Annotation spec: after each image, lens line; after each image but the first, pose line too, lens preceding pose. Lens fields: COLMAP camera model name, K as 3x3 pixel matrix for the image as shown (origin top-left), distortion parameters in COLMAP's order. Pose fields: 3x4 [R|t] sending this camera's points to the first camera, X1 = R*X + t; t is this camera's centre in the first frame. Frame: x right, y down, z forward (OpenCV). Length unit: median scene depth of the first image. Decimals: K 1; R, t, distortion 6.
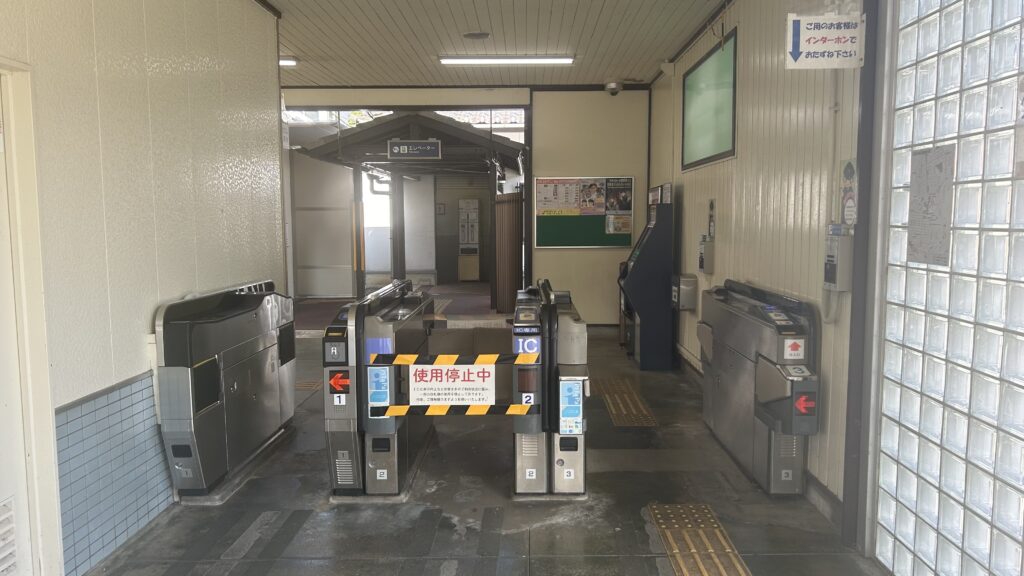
lens RADIAL K [[769.3, 0, 512.4], [0, 769.3, 290.0], [0, 0, 1]] dist [0.000575, 0.000587]
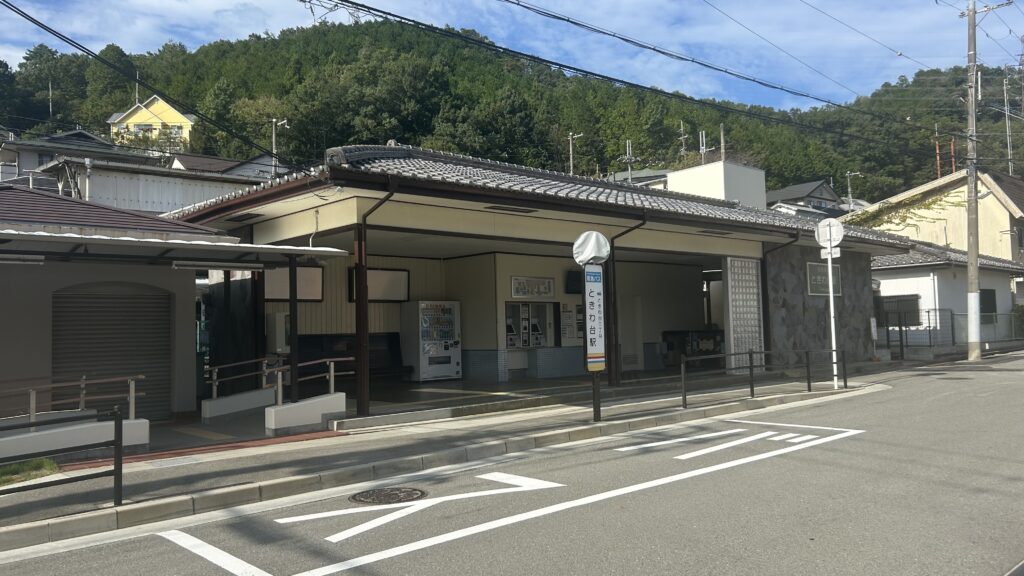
lens RADIAL K [[769.3, 0, 511.6], [0, 769.3, 288.2], [0, 0, 1]] dist [0.000575, 0.000587]
pose [[0.693706, -0.051296, -0.718429, 2.956275], [-0.044299, 0.992534, -0.113643, 0.410716], [0.718894, 0.110661, 0.686255, -3.862211]]
